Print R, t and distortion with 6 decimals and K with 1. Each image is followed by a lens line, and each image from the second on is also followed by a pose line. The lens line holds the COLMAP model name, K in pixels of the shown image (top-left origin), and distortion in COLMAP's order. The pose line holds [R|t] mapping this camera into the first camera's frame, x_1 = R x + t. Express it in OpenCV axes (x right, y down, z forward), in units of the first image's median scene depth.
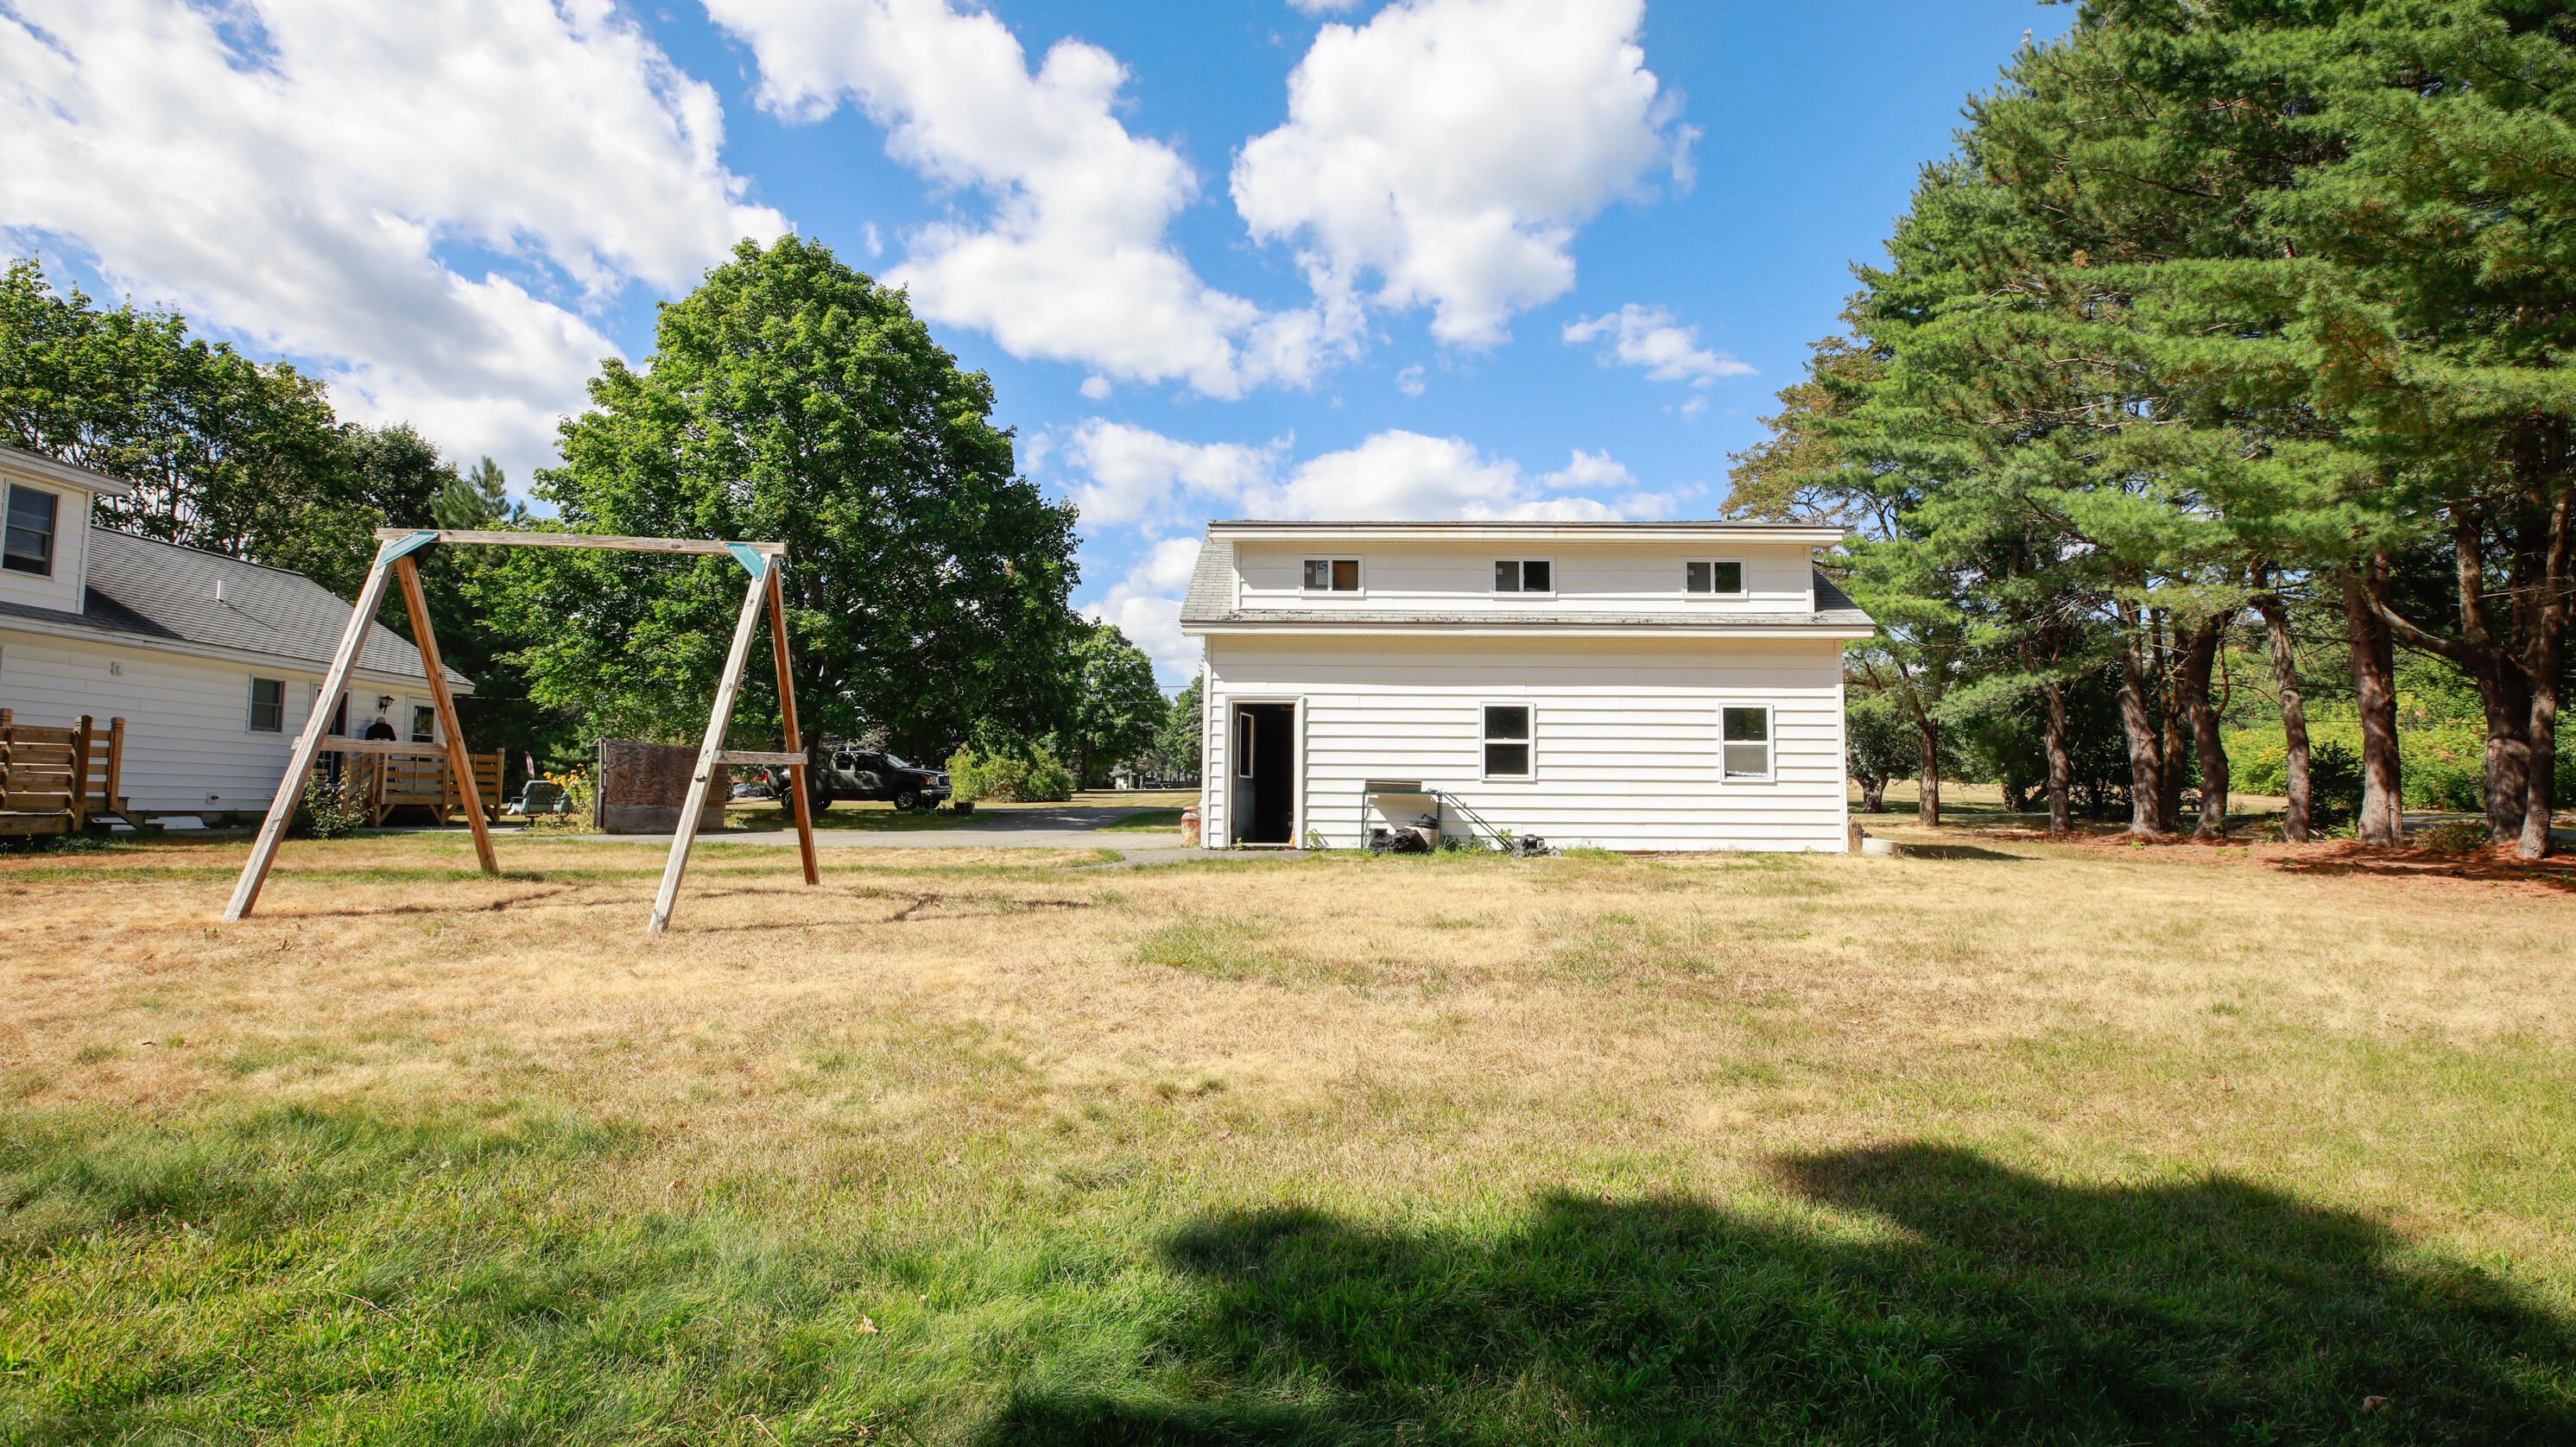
lens RADIAL K [[1171.3, 0, 1291.7], [0, 1171.3, 711.2], [0, 0, 1]] dist [-0.051467, 0.020105]
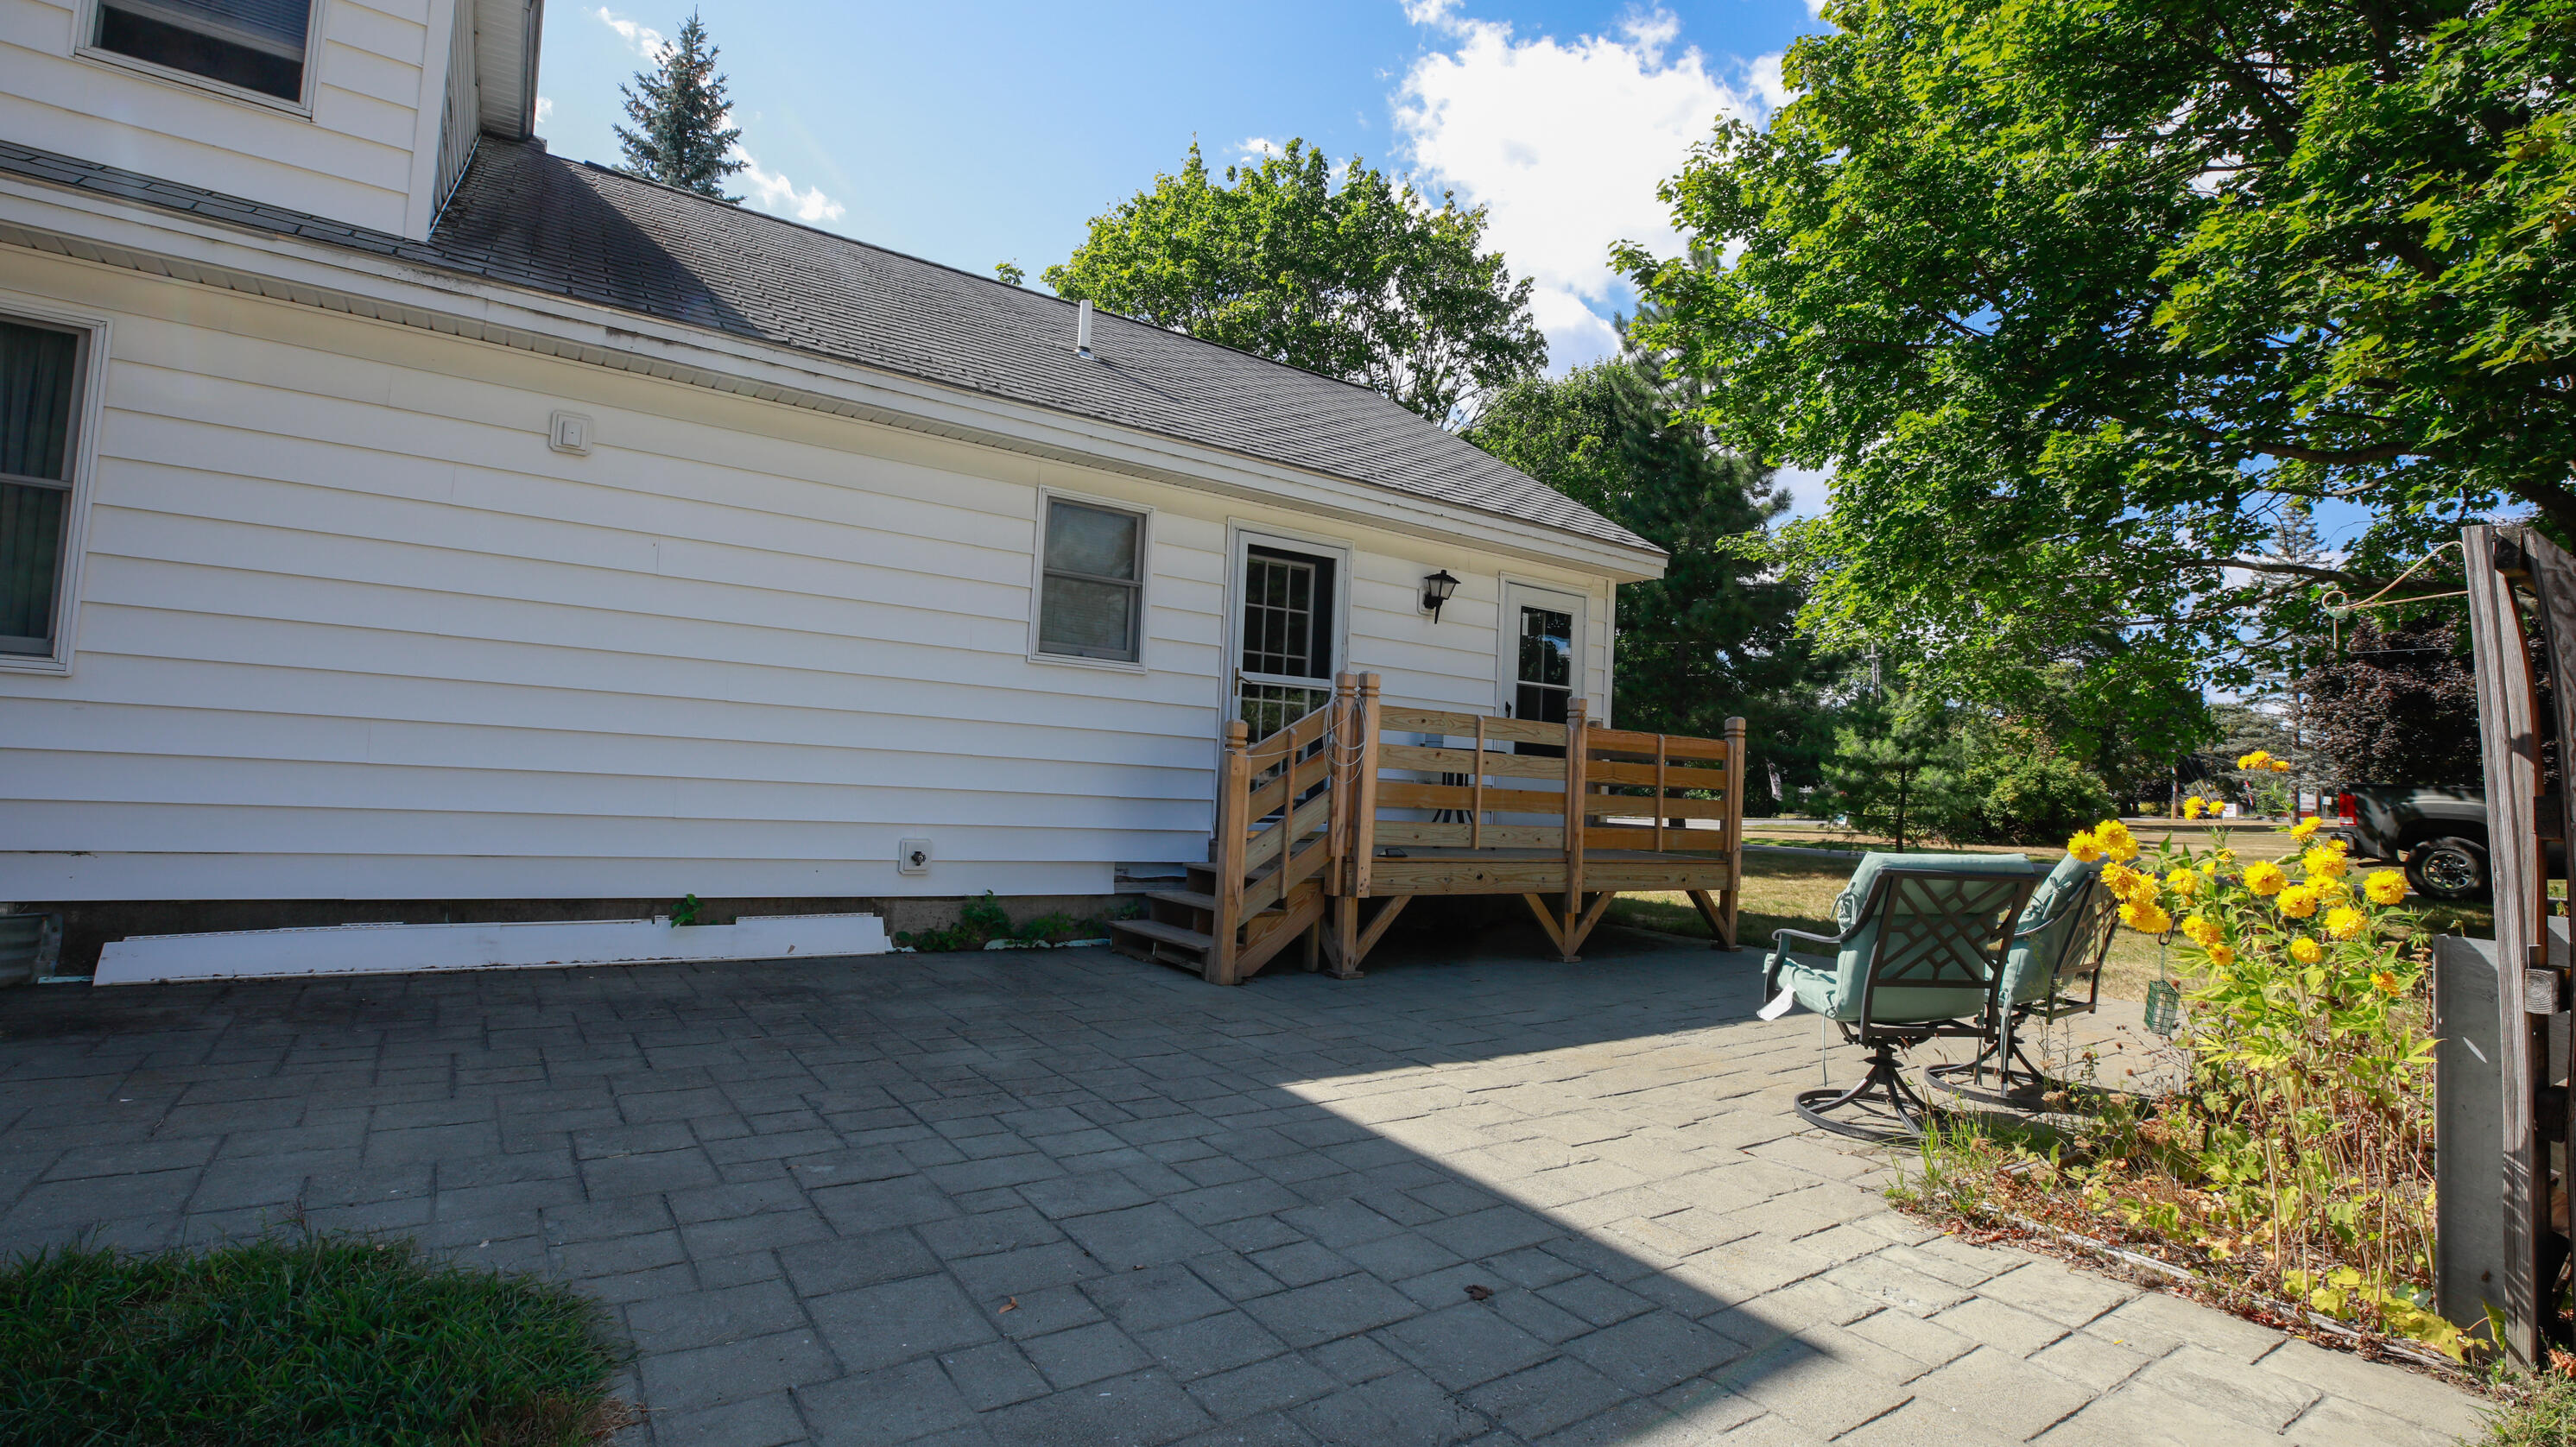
lens RADIAL K [[1171.3, 0, 1291.7], [0, 1171.3, 711.2], [0, 0, 1]] dist [-0.051467, 0.020105]
pose [[0.562377, -0.037107, -0.826048, -0.532861], [0.027128, 0.999283, -0.026420, 0.040019], [0.826436, -0.007551, 0.562980, 0.779019]]
